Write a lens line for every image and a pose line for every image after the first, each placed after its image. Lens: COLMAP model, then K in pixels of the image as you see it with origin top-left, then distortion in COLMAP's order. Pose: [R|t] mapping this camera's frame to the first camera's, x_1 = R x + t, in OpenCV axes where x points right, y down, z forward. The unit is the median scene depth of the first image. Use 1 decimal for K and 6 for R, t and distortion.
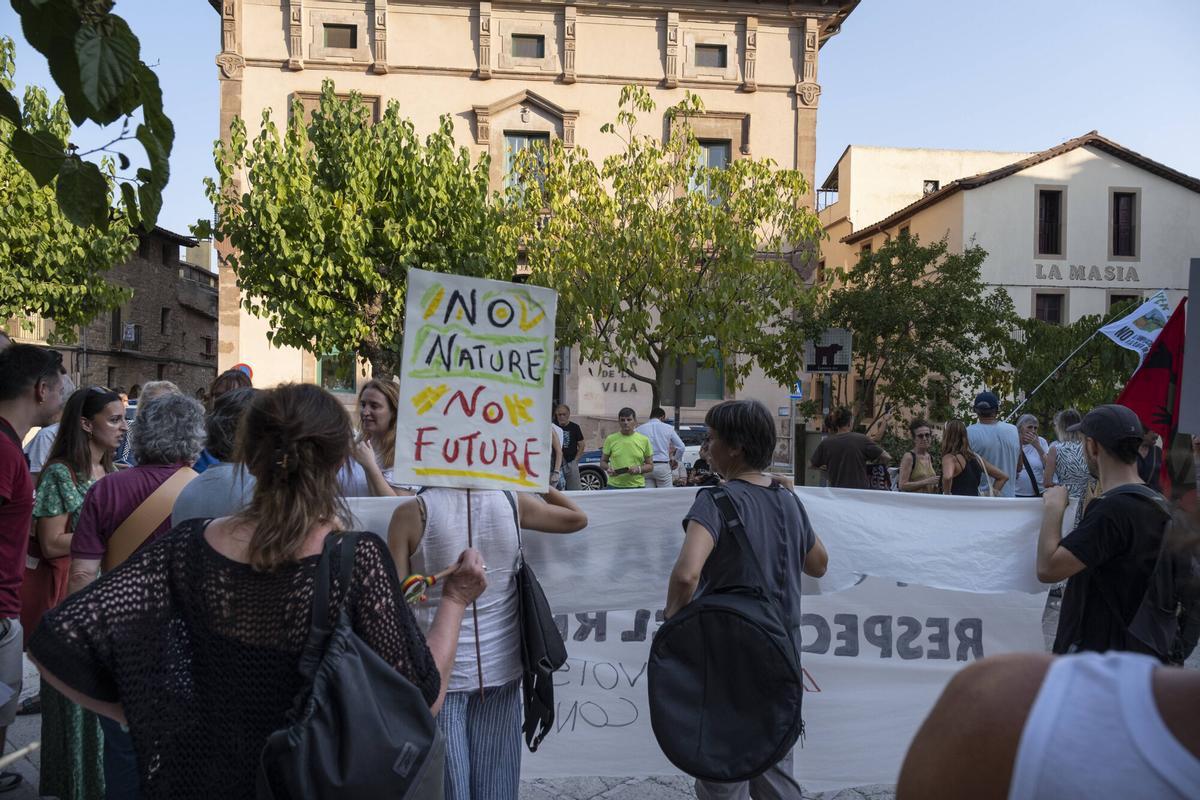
lens RADIAL K [[815.3, 0, 600.0], [0, 815.3, 400.0], [0, 0, 1]] dist [-0.008985, -0.004962]
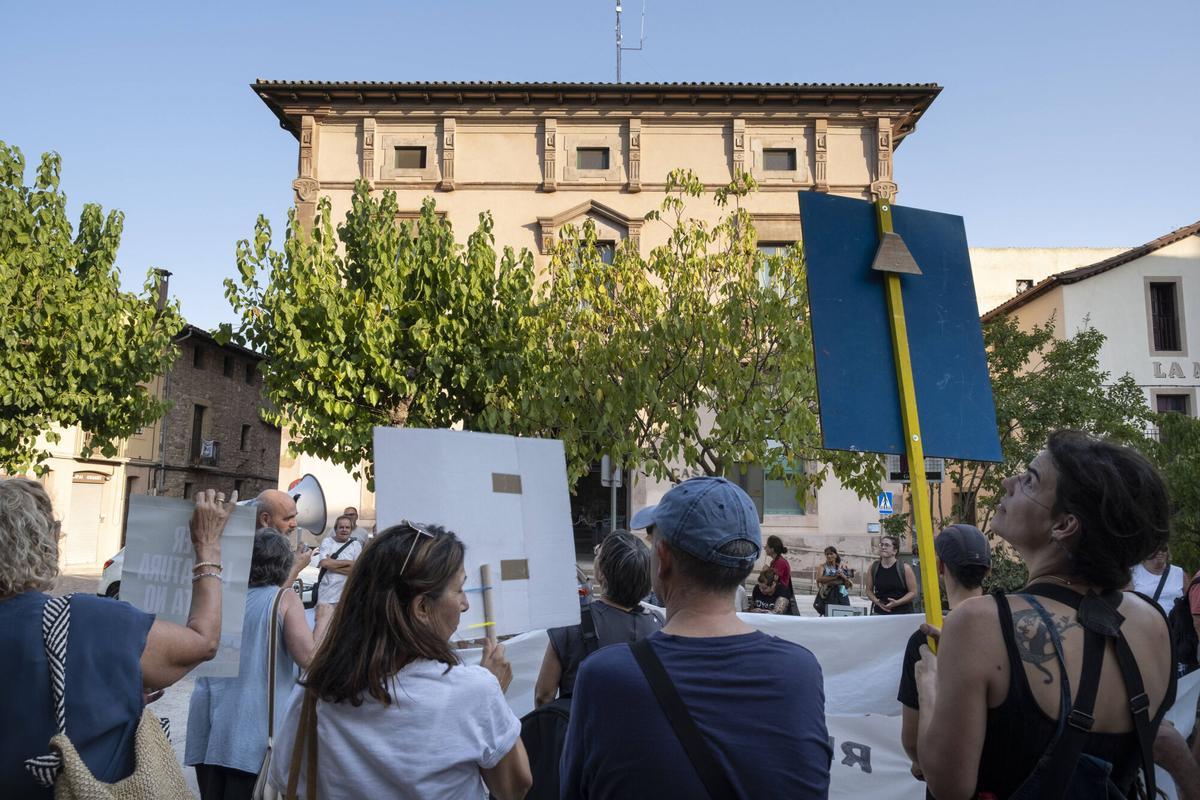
lens RADIAL K [[815.3, 0, 600.0], [0, 815.3, 400.0], [0, 0, 1]] dist [-0.008985, -0.004962]
pose [[0.994439, -0.016166, -0.104070, 0.038147], [0.001354, 0.990030, -0.140847, 0.000364], [0.105310, 0.139923, 0.984546, 0.110463]]
